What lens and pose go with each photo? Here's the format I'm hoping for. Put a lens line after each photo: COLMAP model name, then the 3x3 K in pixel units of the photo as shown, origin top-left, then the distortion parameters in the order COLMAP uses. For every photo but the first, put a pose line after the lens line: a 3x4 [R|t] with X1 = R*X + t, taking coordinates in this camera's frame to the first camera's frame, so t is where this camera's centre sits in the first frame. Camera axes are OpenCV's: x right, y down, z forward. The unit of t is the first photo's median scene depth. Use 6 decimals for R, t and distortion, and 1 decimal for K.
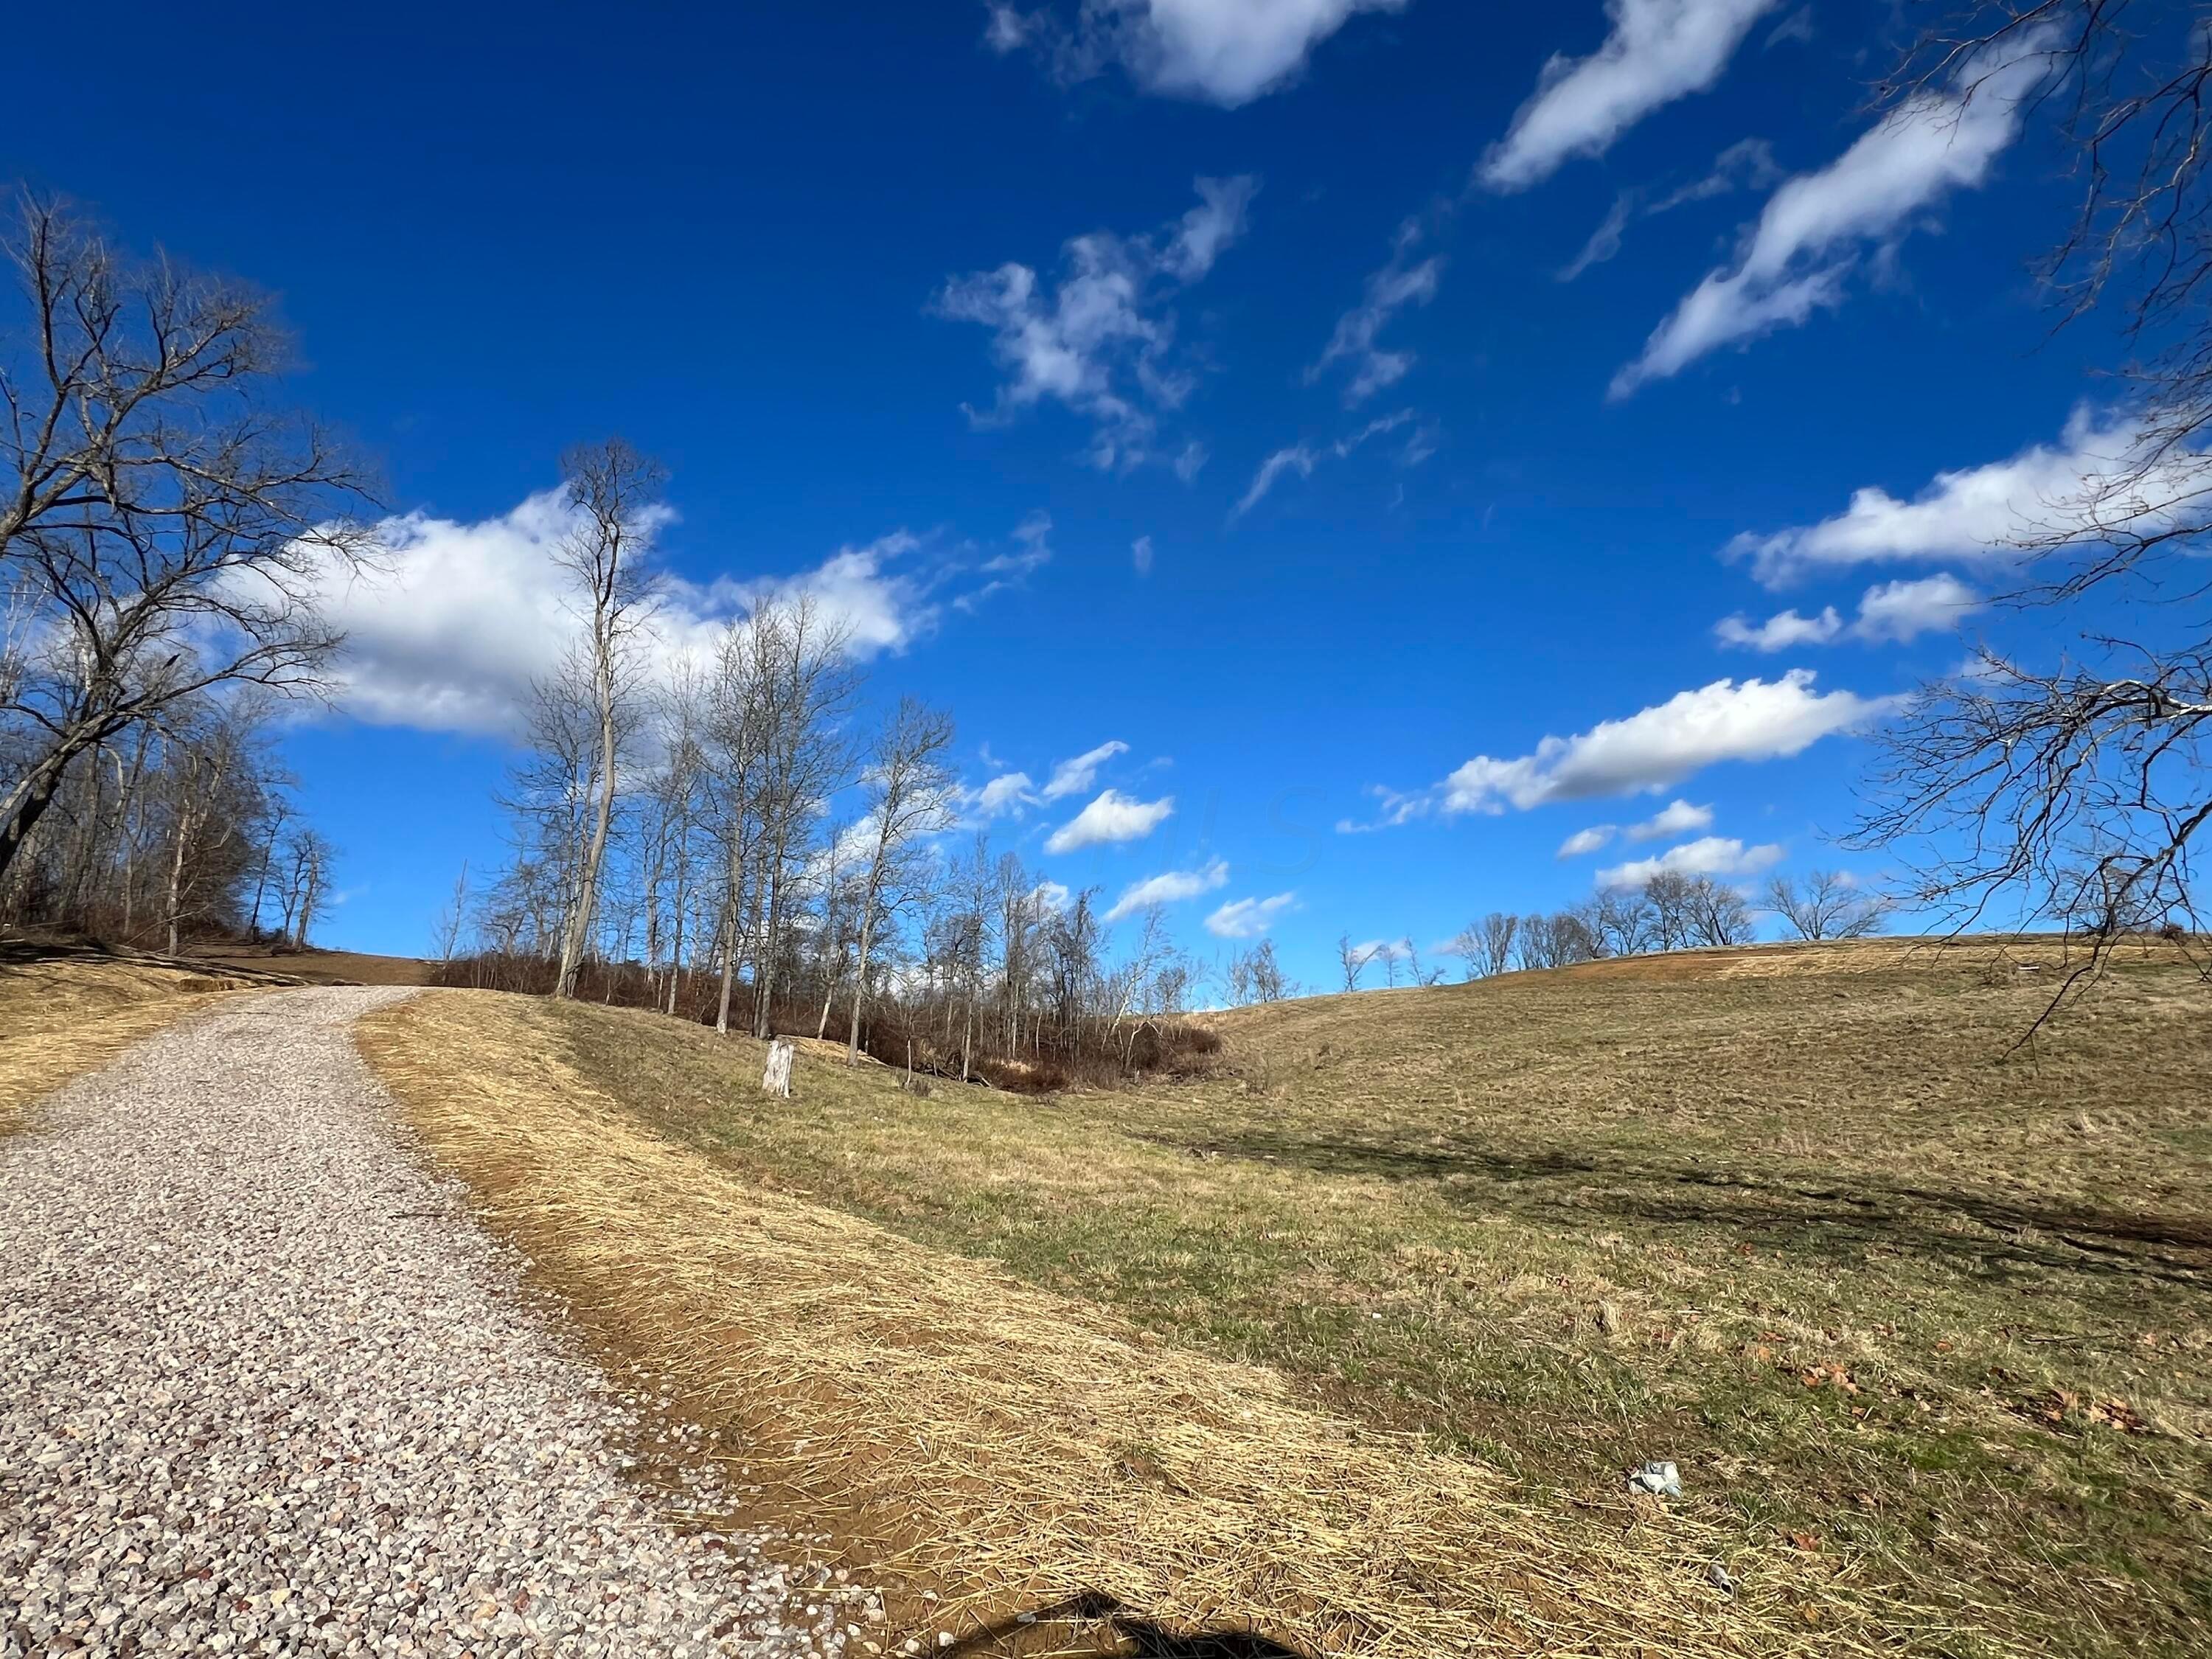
lens RADIAL K [[1133.1, 0, 1104.2], [0, 1133.1, 821.3], [0, 0, 1]] dist [-0.004628, -0.001763]
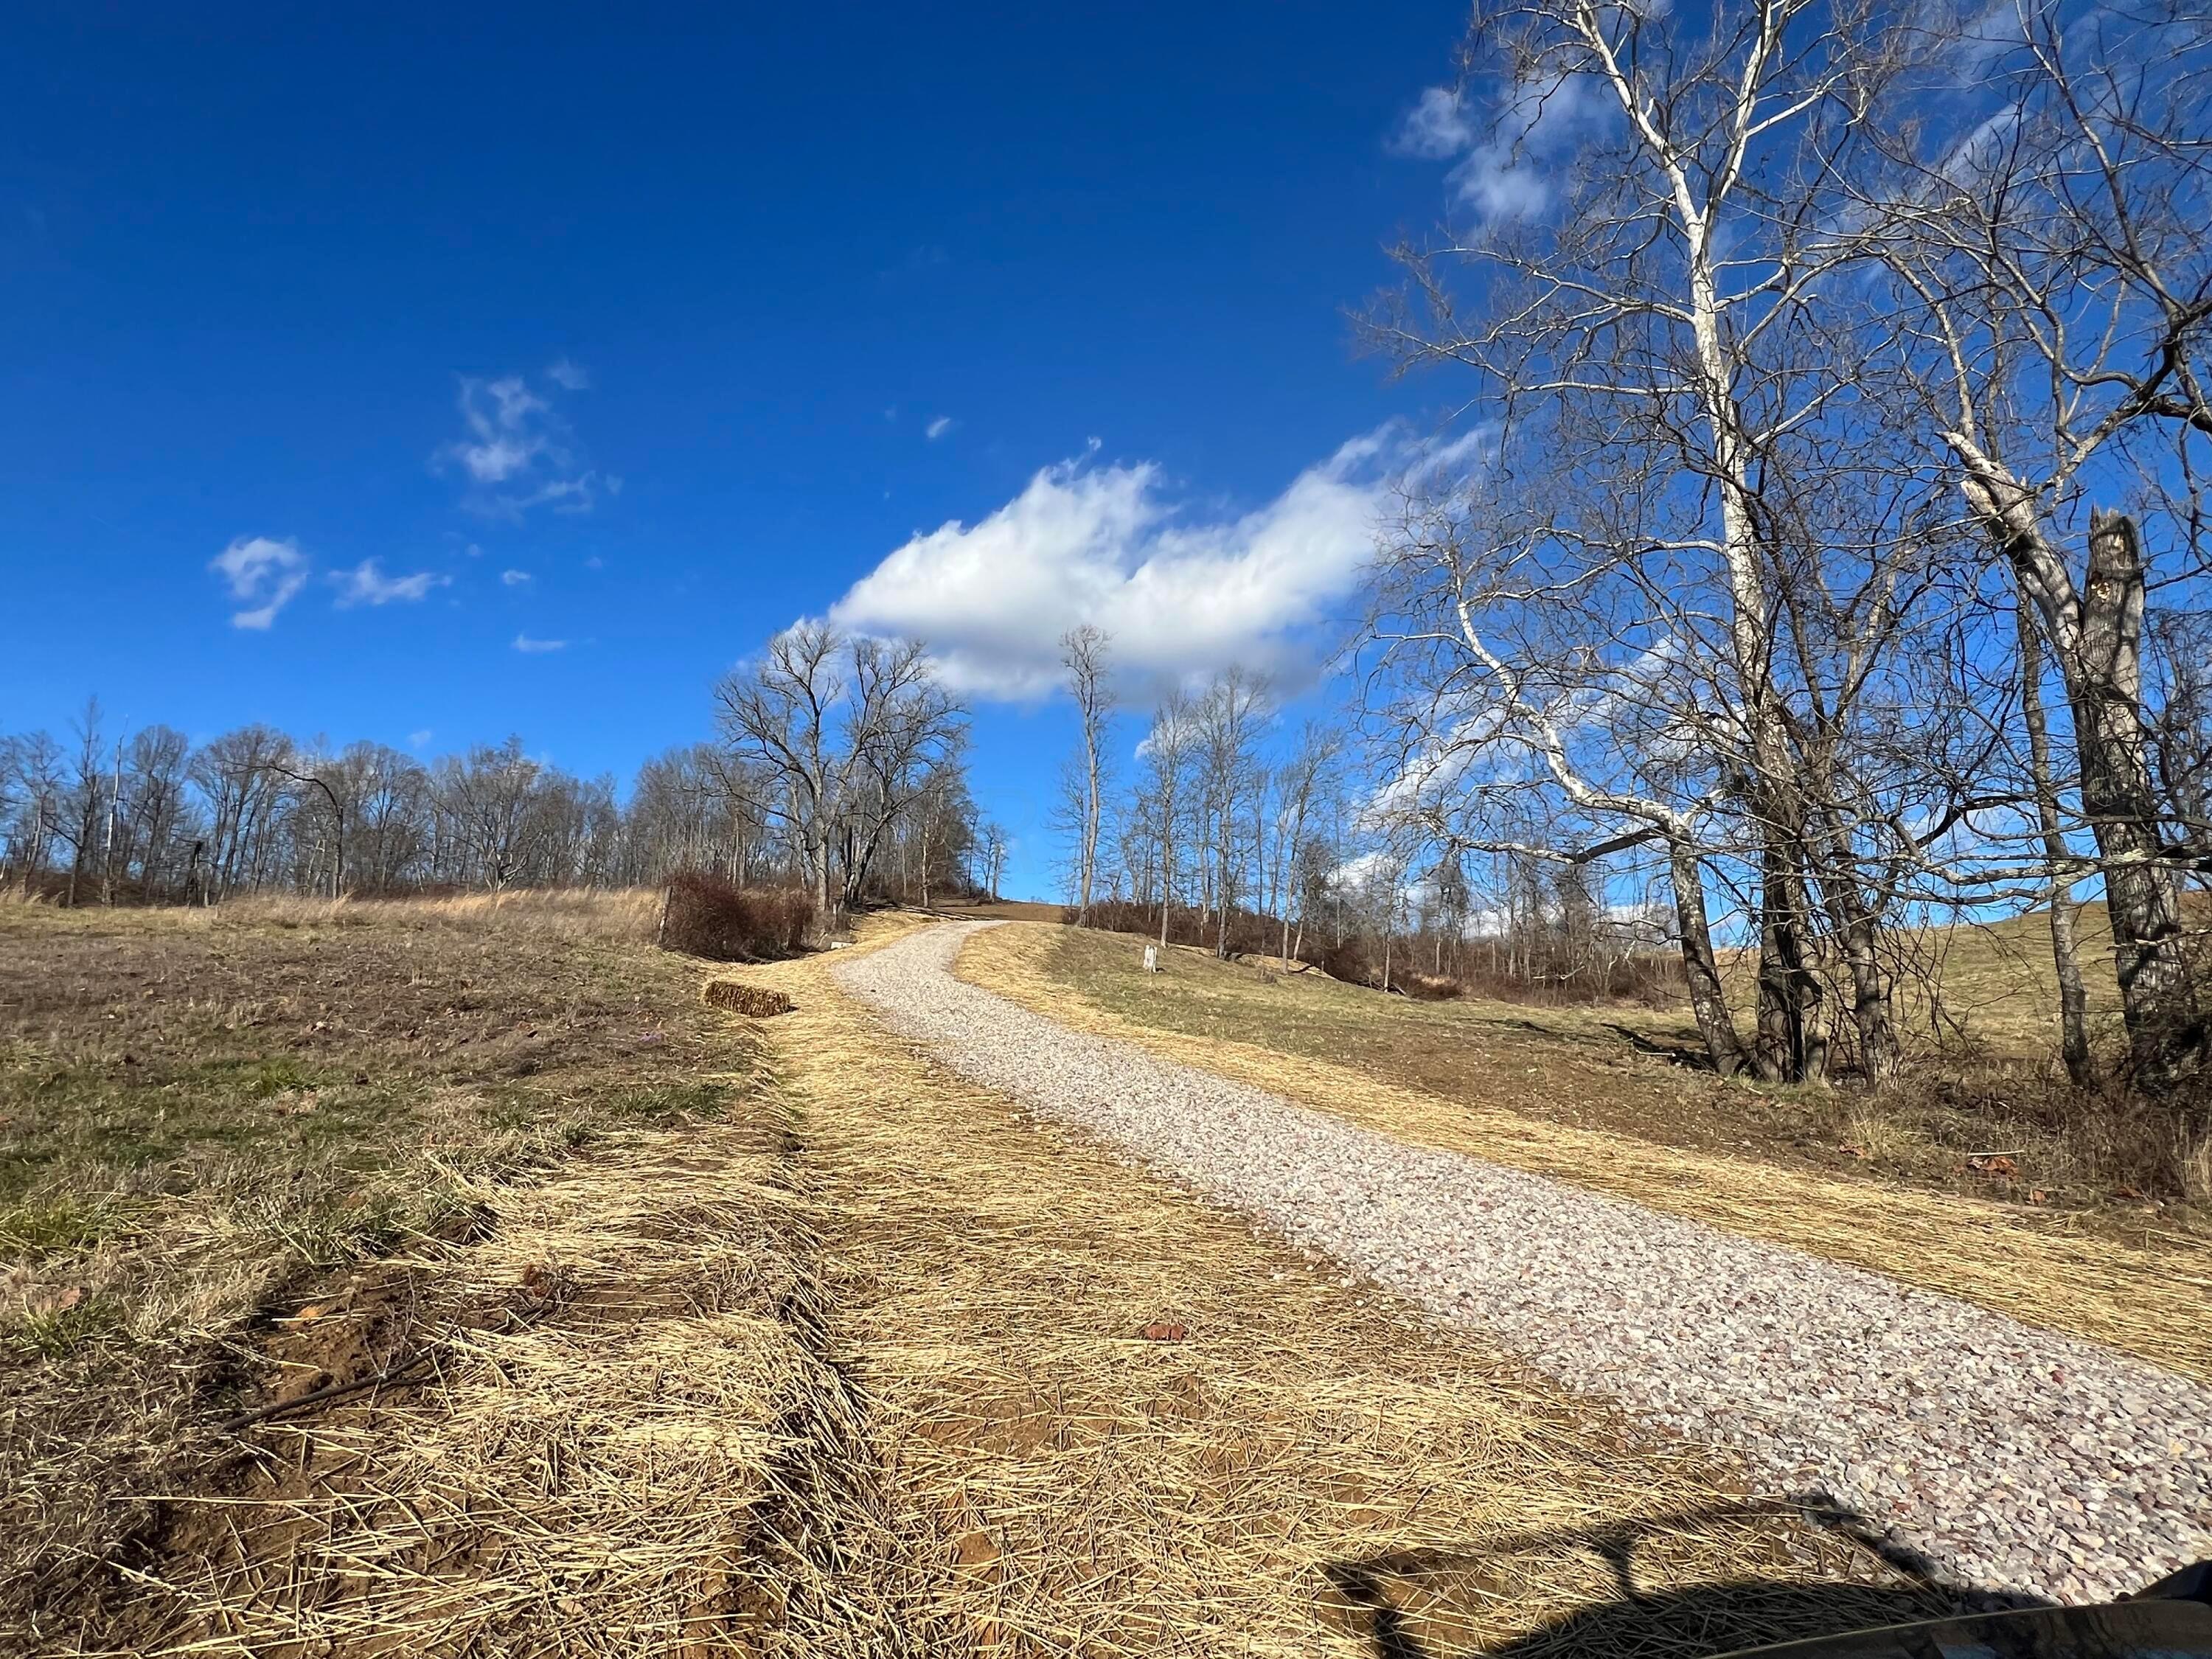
lens RADIAL K [[1133.1, 0, 1098.3], [0, 1133.1, 820.8], [0, 0, 1]] dist [-0.004628, -0.001763]
pose [[0.853939, -0.055543, -0.517400, 0.289563], [0.083313, 0.996054, 0.030577, -0.040666], [0.513660, -0.069217, 0.855197, -0.325106]]
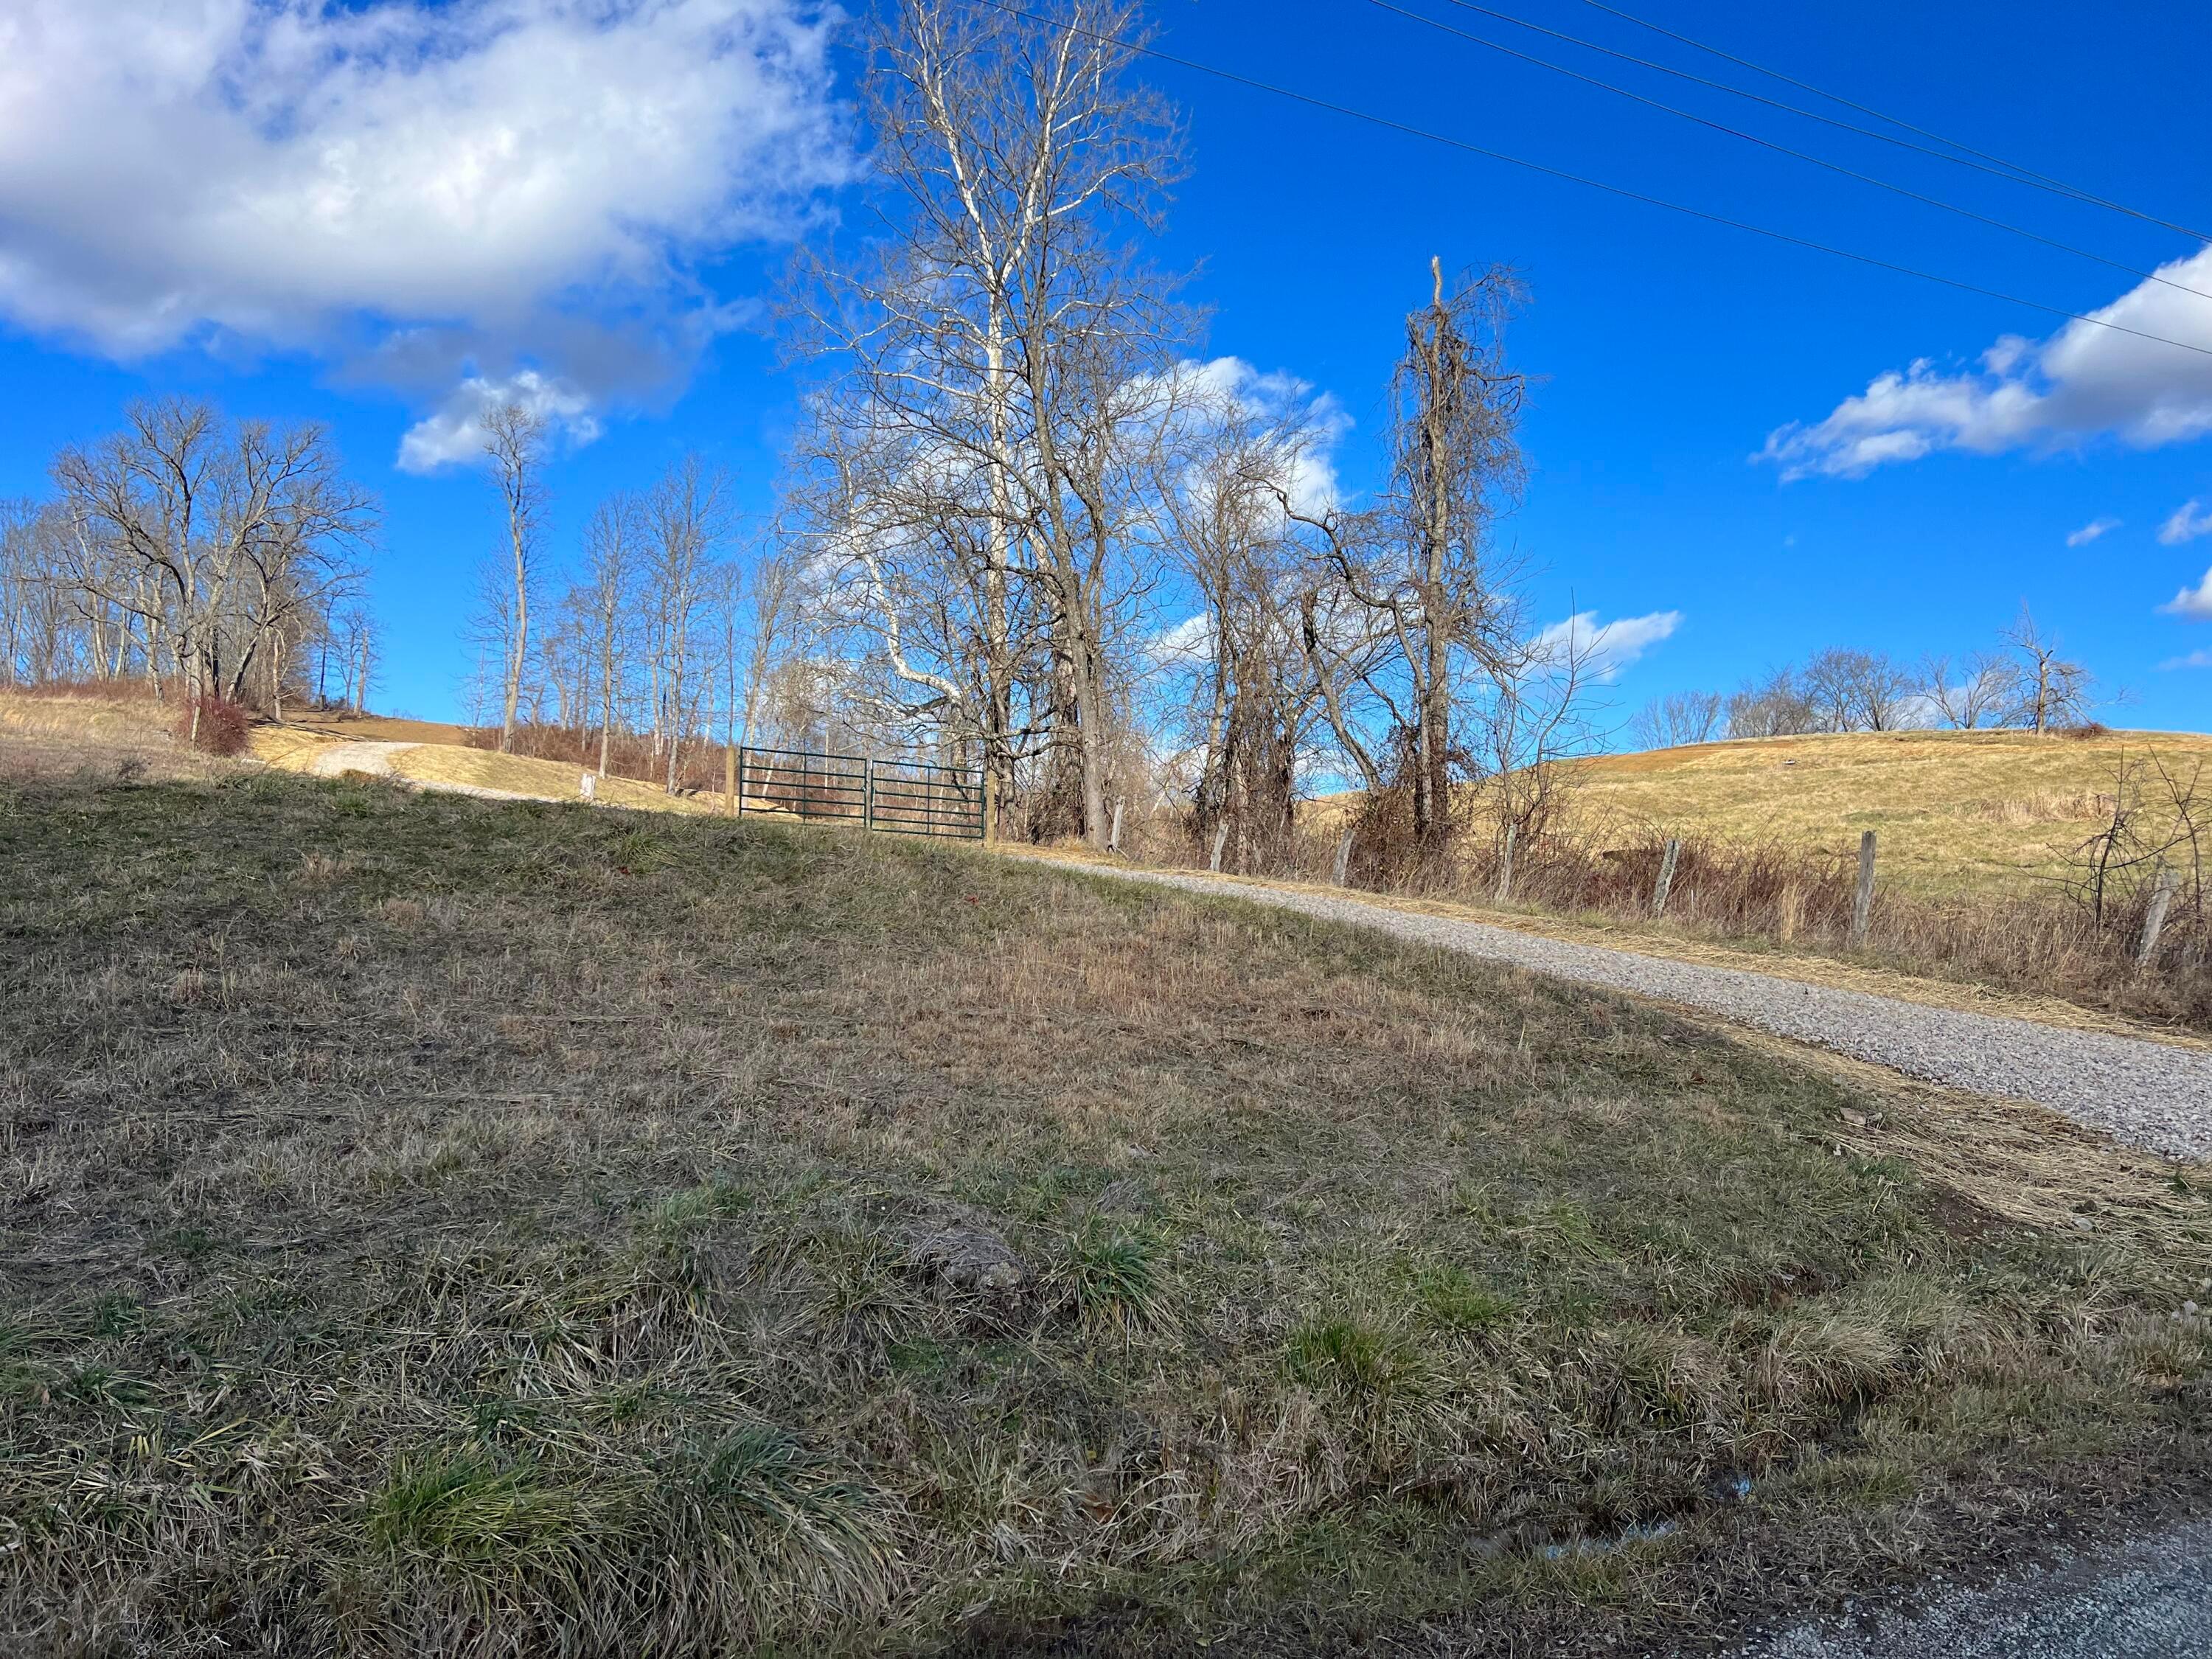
lens RADIAL K [[1683.3, 0, 1121.3], [0, 1683.3, 812.9], [0, 0, 1]] dist [0.053020, -0.071384]
pose [[0.981338, 0.023419, -0.190859, 0.484915], [0.008698, 0.986134, 0.165725, -0.088165], [0.192093, -0.164292, 0.967527, -0.687427]]
